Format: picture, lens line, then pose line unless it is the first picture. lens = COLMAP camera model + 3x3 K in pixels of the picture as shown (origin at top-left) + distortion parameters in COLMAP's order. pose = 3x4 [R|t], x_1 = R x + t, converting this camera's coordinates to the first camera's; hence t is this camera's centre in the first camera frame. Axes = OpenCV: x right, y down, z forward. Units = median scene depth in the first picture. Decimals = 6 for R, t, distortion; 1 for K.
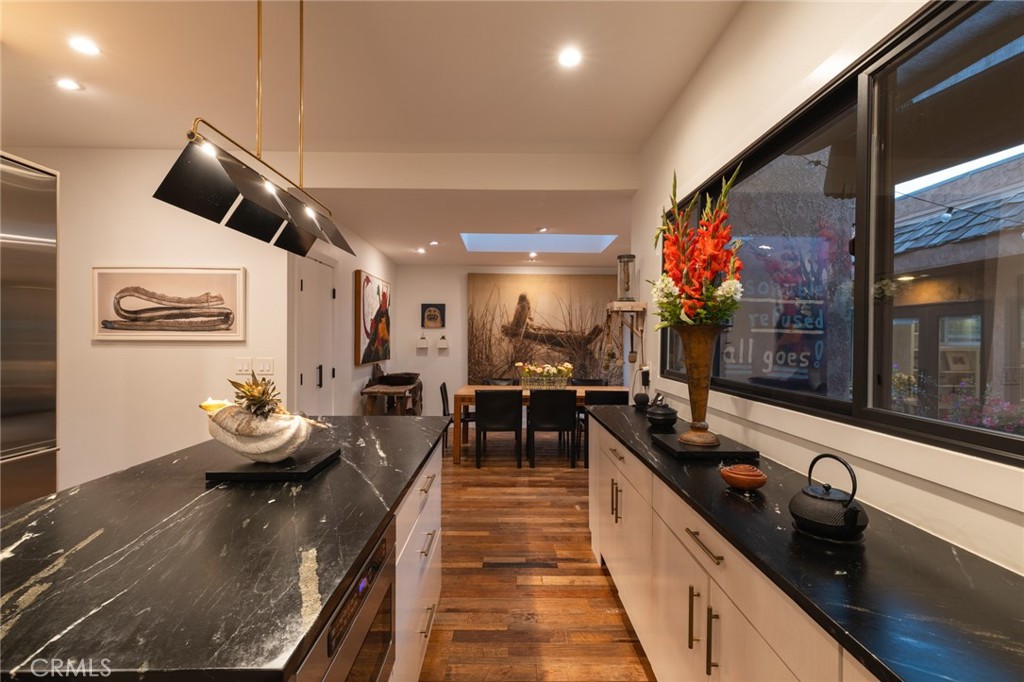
lens RADIAL K [[464.5, 0, 508.4], [0, 464.5, 344.1], [0, 0, 1]] dist [0.002855, 0.000019]
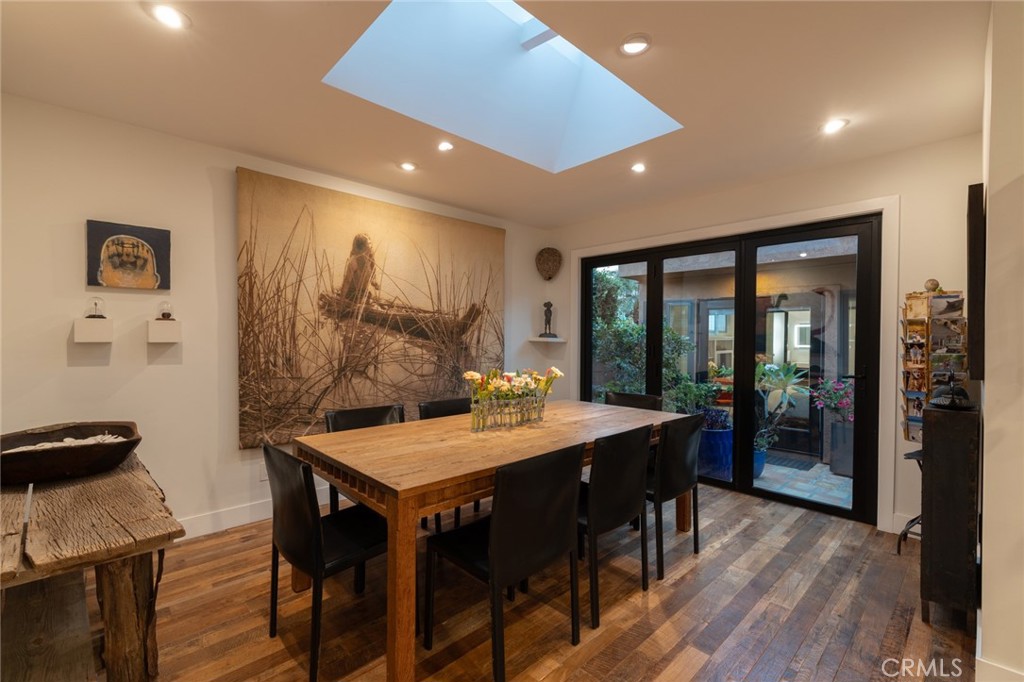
lens RADIAL K [[452.2, 0, 511.9], [0, 452.2, 344.2], [0, 0, 1]] dist [0.005616, 0.000739]
pose [[0.732555, -0.013593, 0.680572, -0.187462], [0.005774, 0.999889, 0.013755, 0.006131], [-0.680684, -0.006147, 0.732552, 0.519832]]
